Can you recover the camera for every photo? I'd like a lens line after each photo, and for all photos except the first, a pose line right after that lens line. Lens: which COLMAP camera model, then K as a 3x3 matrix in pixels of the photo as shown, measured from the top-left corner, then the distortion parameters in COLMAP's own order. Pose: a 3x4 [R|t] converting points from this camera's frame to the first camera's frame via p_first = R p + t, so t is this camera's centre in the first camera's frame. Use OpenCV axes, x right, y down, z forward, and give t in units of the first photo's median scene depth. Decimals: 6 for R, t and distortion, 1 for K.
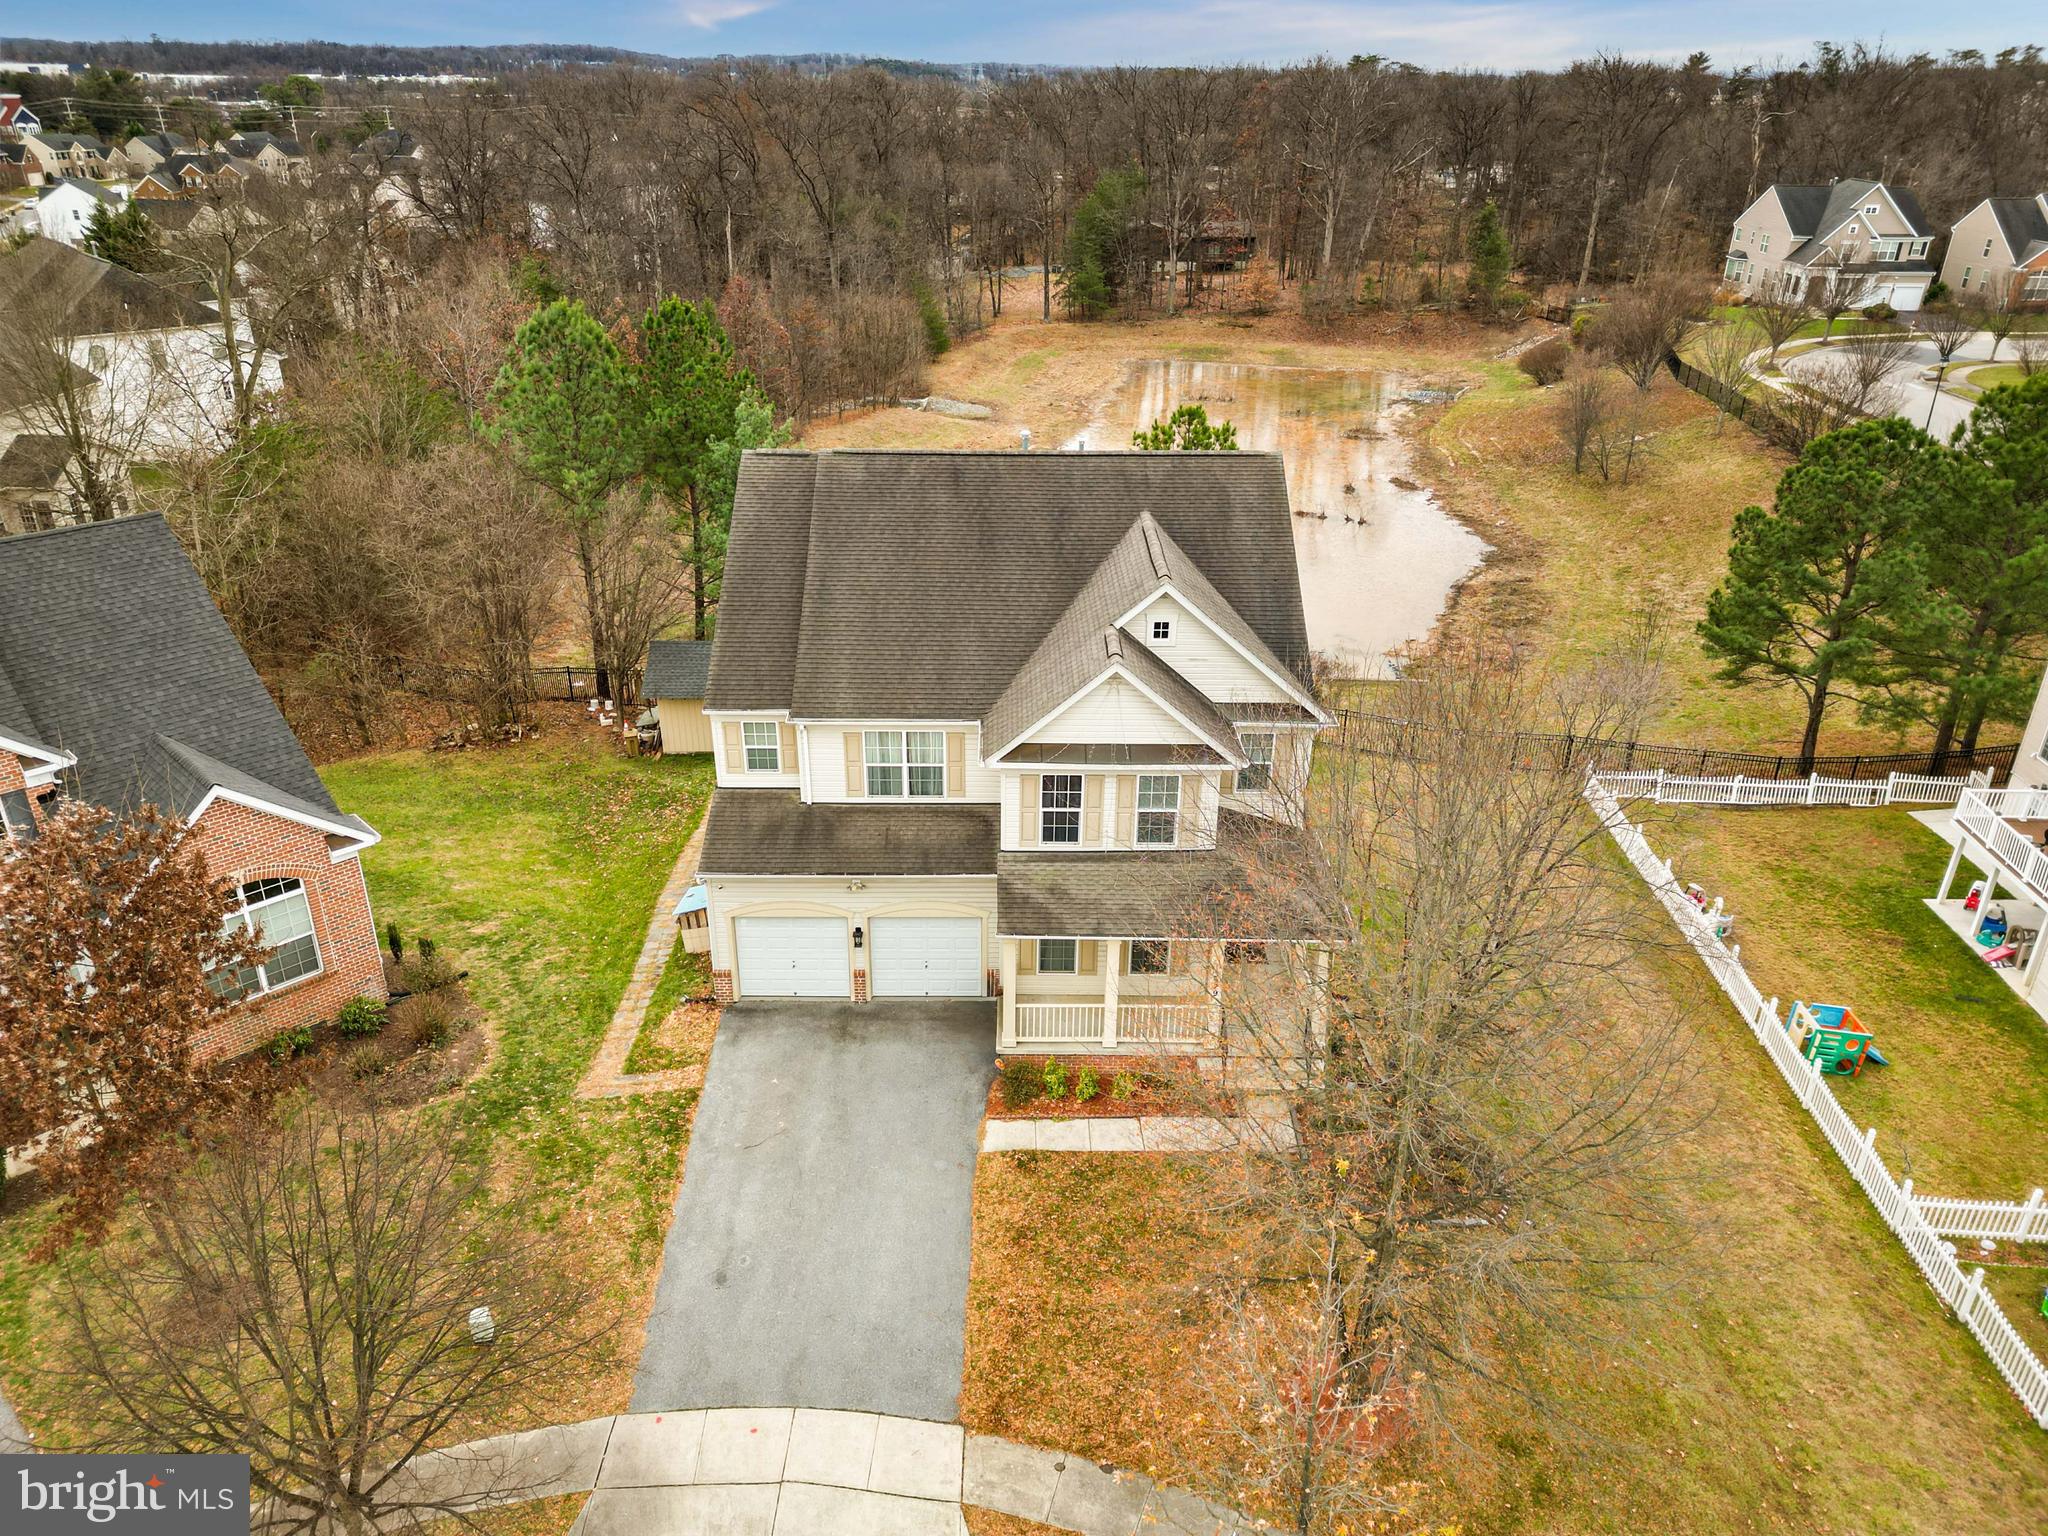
lens RADIAL K [[1424.2, 0, 1021.2], [0, 1424.2, 752.6], [0, 0, 1]] dist [0.066450, -0.045869]
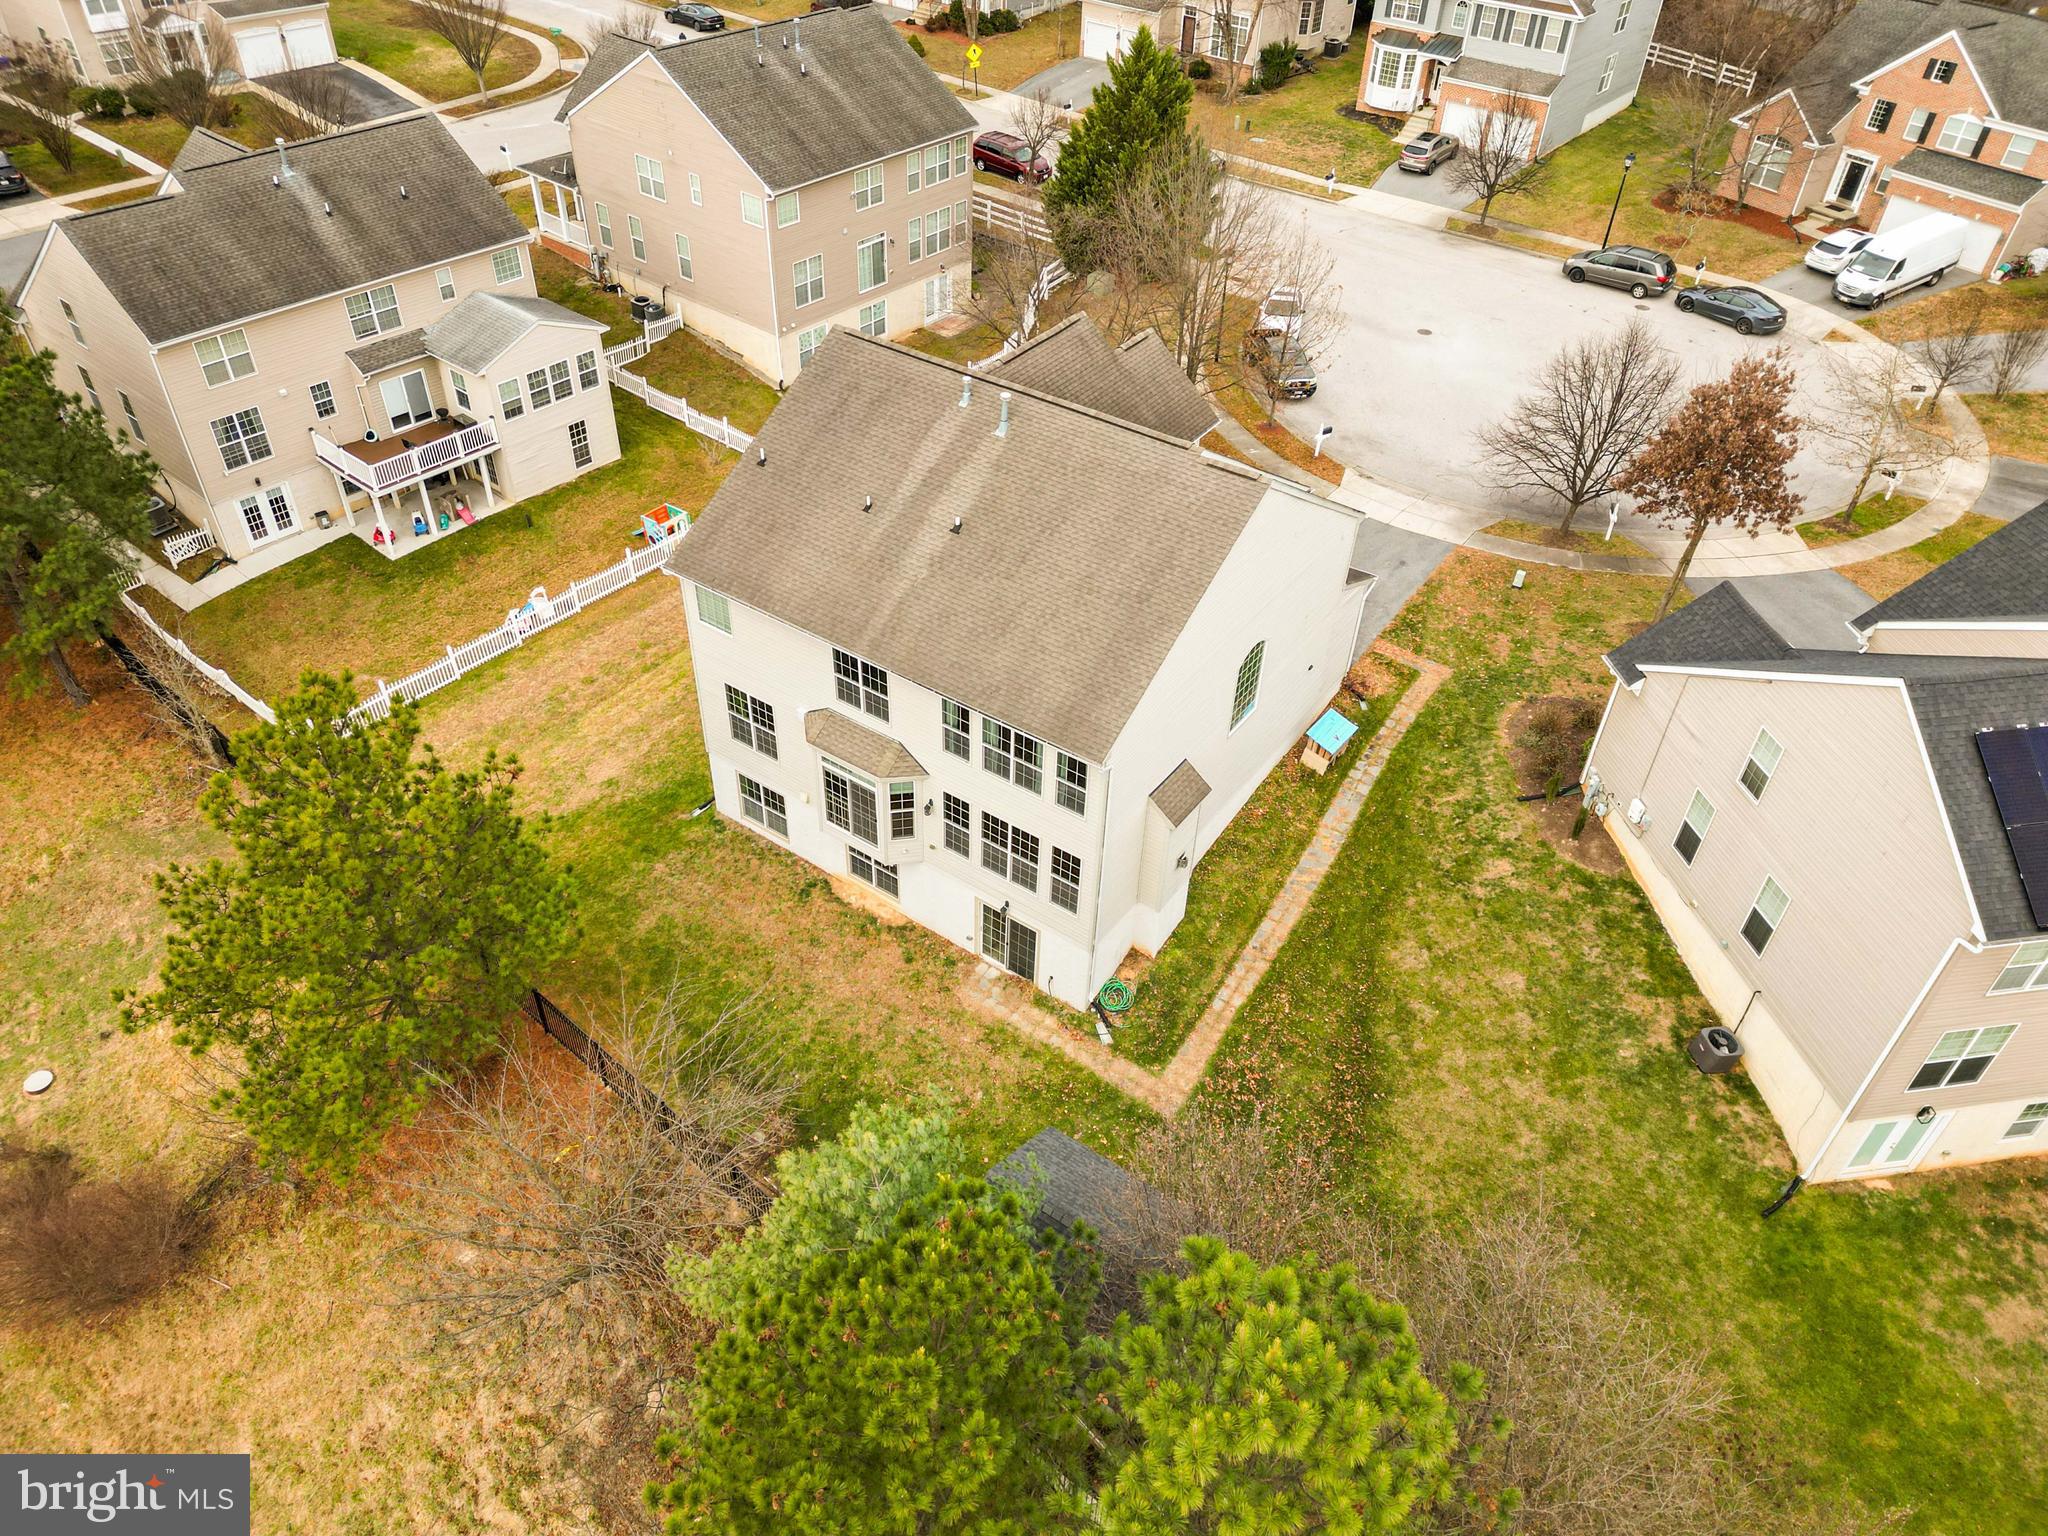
lens RADIAL K [[1424.2, 0, 1018.4], [0, 1424.2, 764.4], [0, 0, 1]] dist [0.066450, -0.045869]
pose [[-0.813231, -0.396959, 0.425533, -0.583654], [0.218374, 0.469632, 0.855429, -1.055496], [-0.539414, 0.788587, -0.295234, 1.668842]]
